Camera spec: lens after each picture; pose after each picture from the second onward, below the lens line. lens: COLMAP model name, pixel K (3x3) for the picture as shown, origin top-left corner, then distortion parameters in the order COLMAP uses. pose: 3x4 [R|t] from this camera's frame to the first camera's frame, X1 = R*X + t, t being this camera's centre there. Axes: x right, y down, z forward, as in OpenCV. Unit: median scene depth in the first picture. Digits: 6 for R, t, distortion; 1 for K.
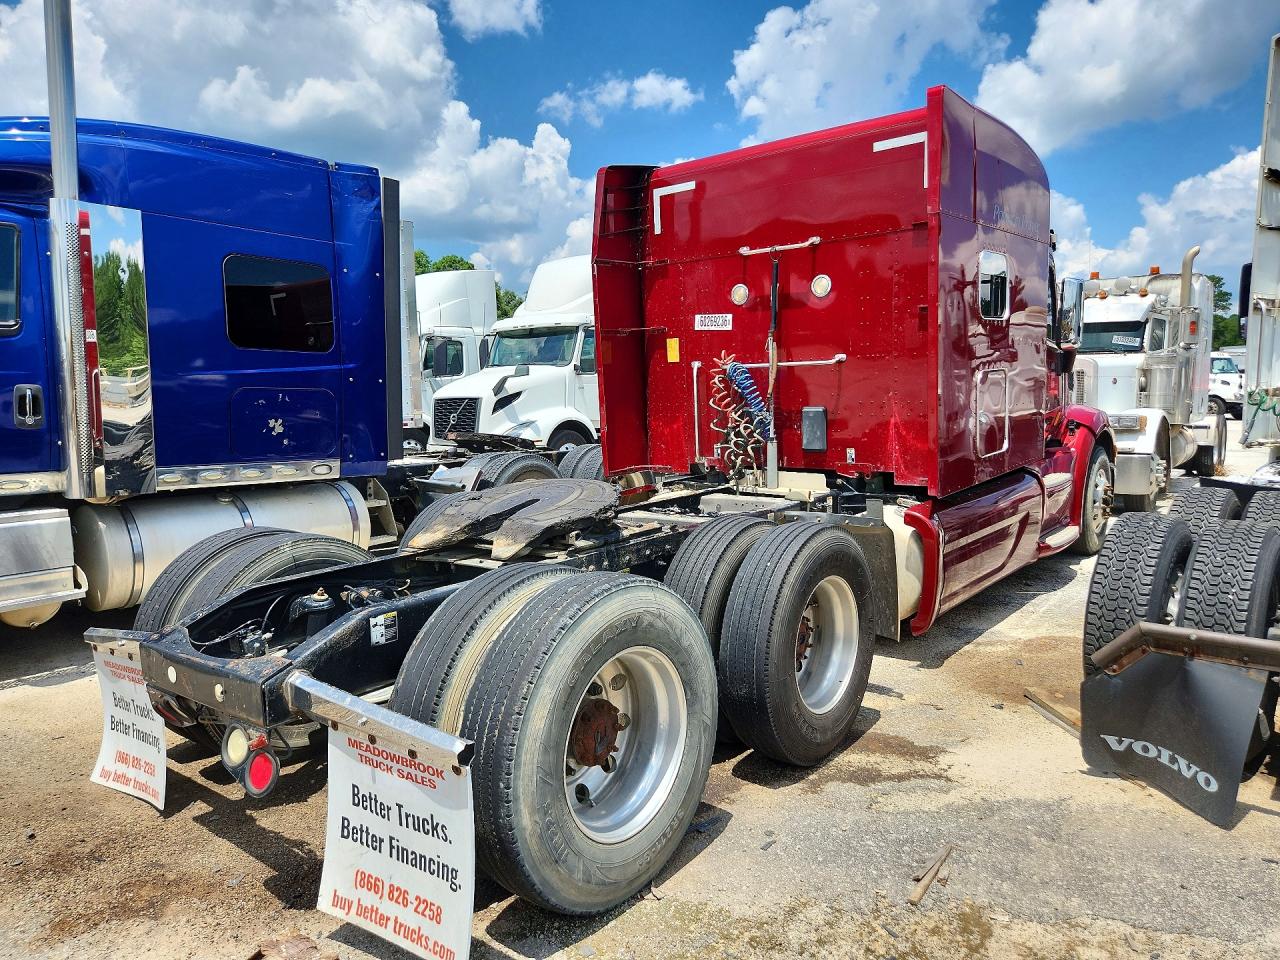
lens RADIAL K [[857.4, 0, 641.1], [0, 857.4, 487.0], [0, 0, 1]] dist [0.064050, -0.054003]
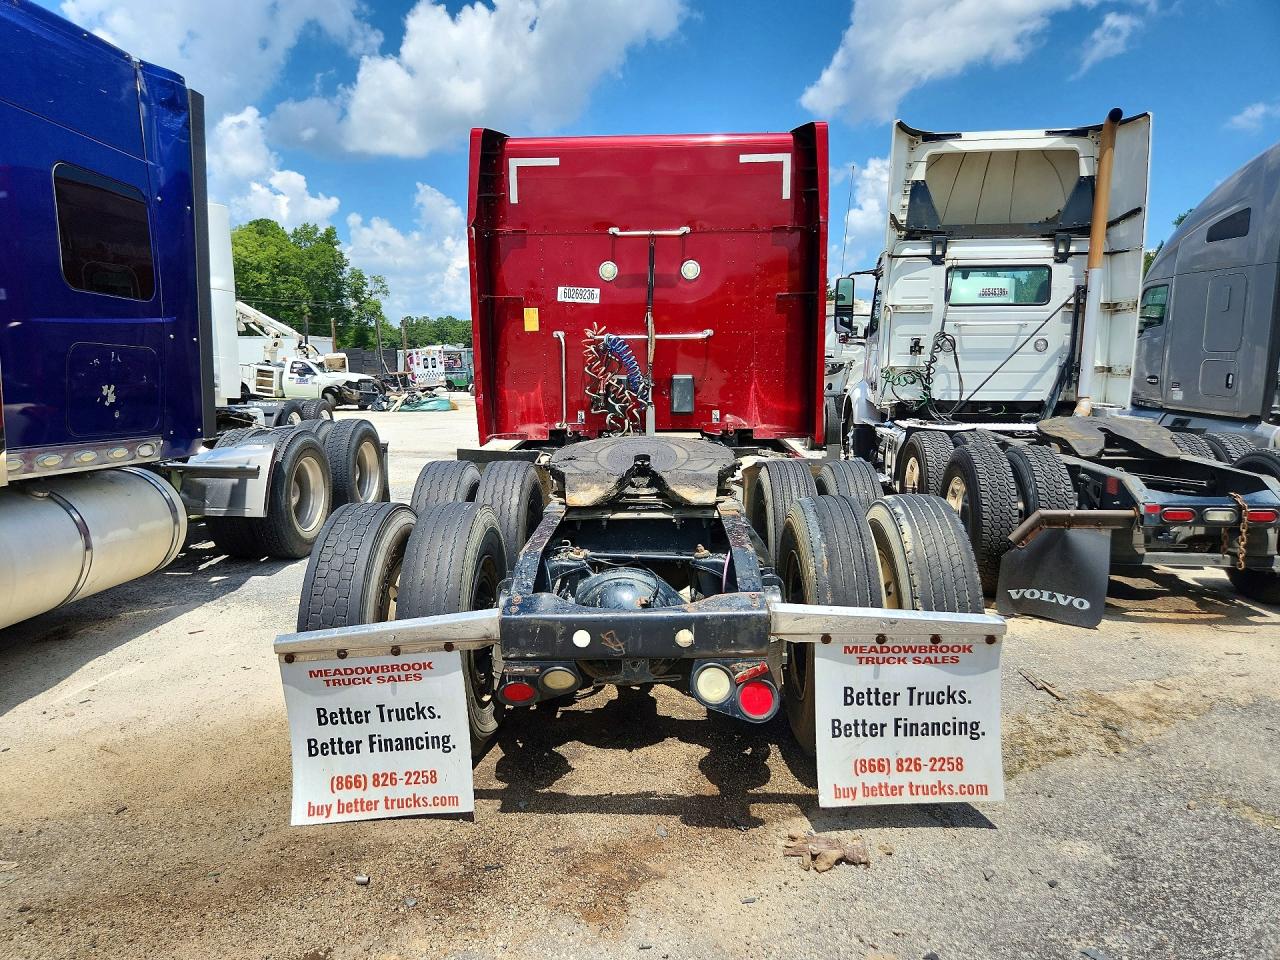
lens RADIAL K [[857.9, 0, 639.8], [0, 857.9, 478.5], [0, 0, 1]] dist [0.065419, -0.057432]
pose [[0.804675, -0.062024, 0.590467, -0.546528], [0.057253, 0.998000, 0.026810, 0.011322], [-0.590948, 0.012233, 0.806617, 0.111392]]
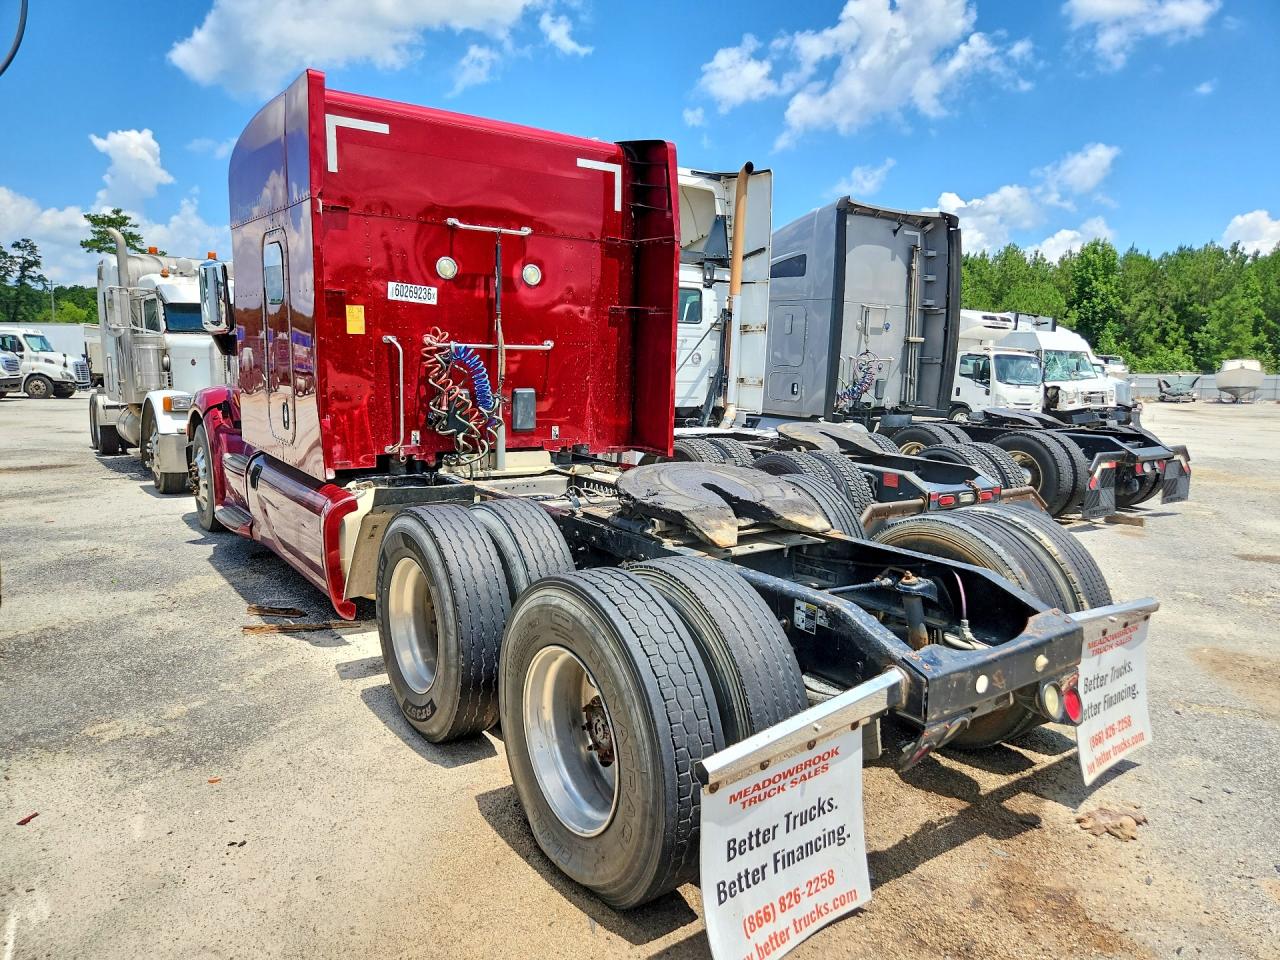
lens RADIAL K [[857.4, 0, 641.1], [0, 857.4, 487.0], [0, 0, 1]] dist [0.064050, -0.054003]
pose [[0.277233, -0.114528, 0.953953, -0.799921], [0.090708, 0.991555, 0.092681, -0.059797], [-0.956511, 0.060837, 0.285280, 0.584283]]
